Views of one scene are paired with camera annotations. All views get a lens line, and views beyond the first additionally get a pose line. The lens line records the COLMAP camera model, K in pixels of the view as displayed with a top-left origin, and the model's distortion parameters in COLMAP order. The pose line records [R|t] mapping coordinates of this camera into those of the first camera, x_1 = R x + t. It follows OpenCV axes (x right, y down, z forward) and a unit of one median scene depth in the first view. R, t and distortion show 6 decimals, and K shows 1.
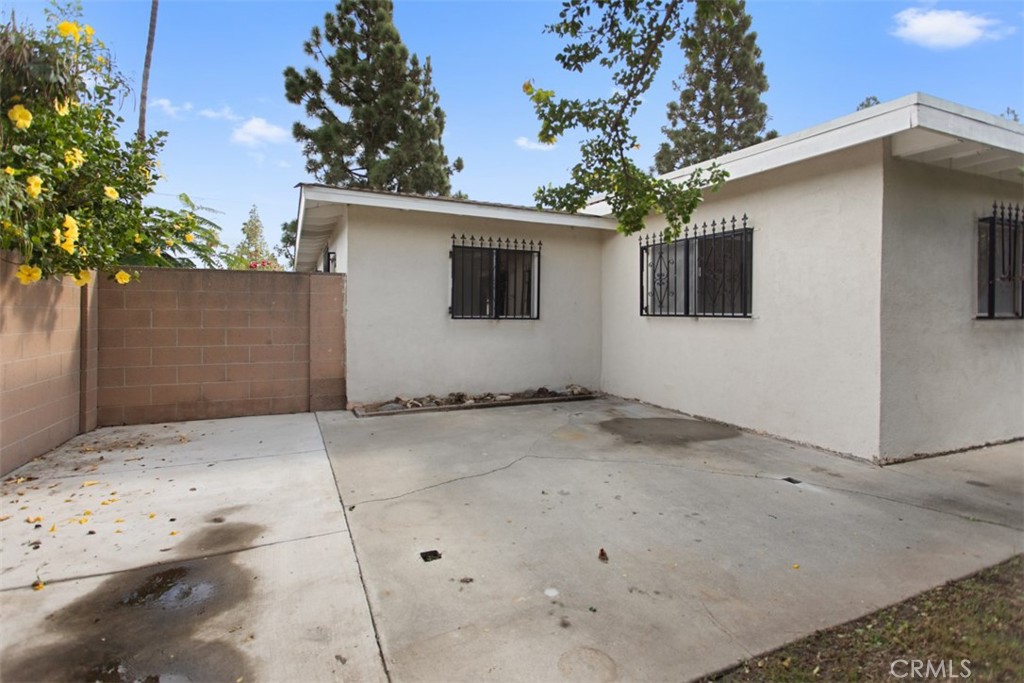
lens RADIAL K [[481.4, 0, 507.4], [0, 481.4, 335.0], [0, 0, 1]] dist [0.015164, -0.001381]
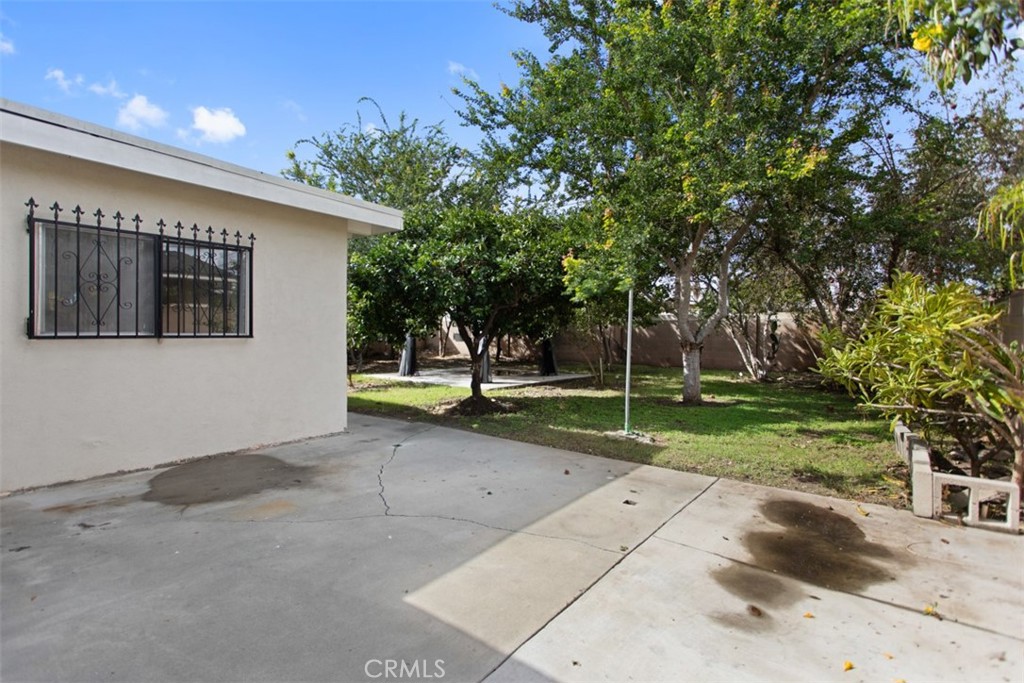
lens RADIAL K [[481.4, 0, 507.4], [0, 481.4, 335.0], [0, 0, 1]] dist [0.015164, -0.001381]
pose [[-0.456246, -0.017552, 0.889680, -1.195221], [0.033265, 0.998770, 0.036764, -0.112206], [-0.889232, 0.046369, -0.455101, 1.834612]]
